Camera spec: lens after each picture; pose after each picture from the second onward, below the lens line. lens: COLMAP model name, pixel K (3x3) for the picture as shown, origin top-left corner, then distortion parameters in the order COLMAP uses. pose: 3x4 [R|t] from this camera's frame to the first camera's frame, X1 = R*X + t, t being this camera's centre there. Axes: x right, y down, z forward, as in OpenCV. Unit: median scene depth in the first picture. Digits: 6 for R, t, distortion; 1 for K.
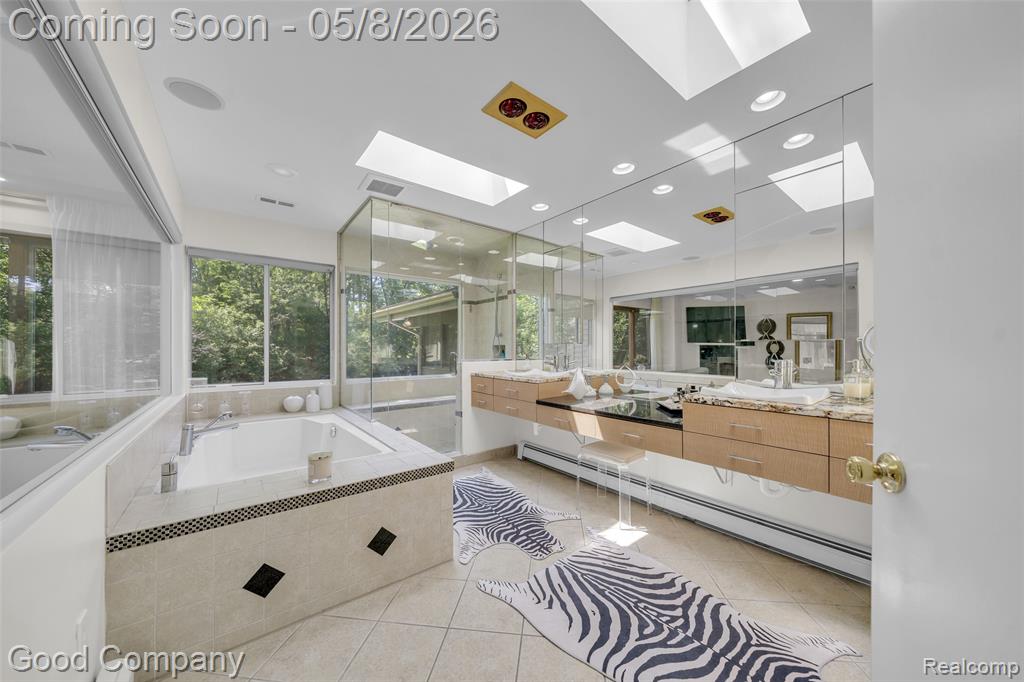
lens RADIAL K [[349.4, 0, 524.2], [0, 349.4, 345.5], [0, 0, 1]] dist [-0.002164, -0.000135]
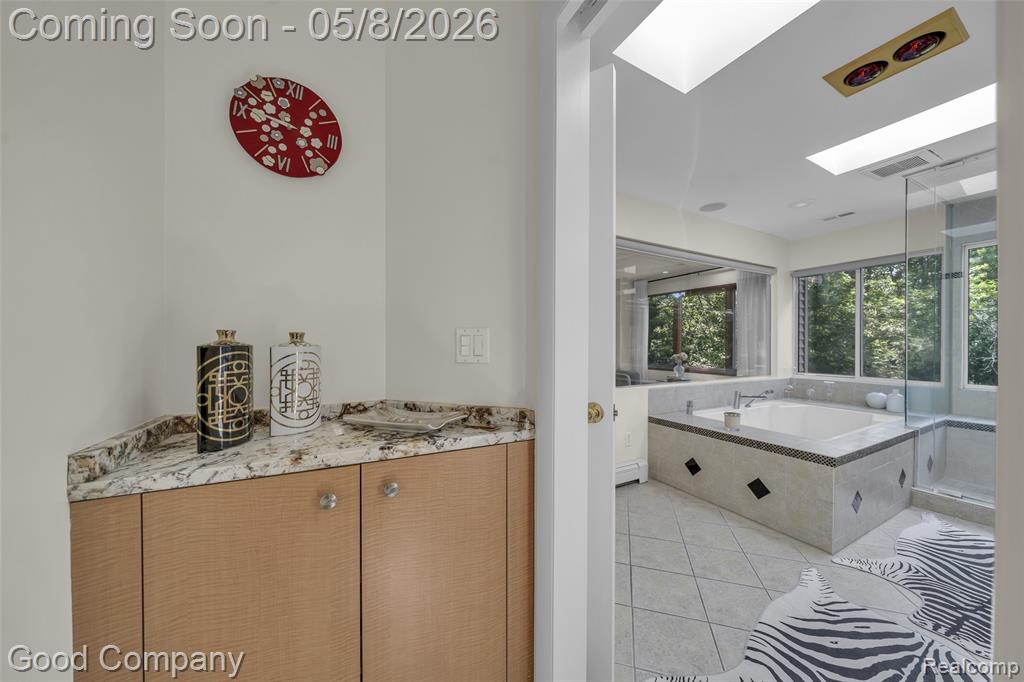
lens RADIAL K [[349.4, 0, 524.2], [0, 349.4, 345.5], [0, 0, 1]] dist [-0.002164, -0.000135]
pose [[-0.156388, 0.004717, -0.987684, 0.862228], [0.008480, 0.999958, 0.003433, -0.007001], [0.987659, -0.007839, -0.156422, 0.254215]]
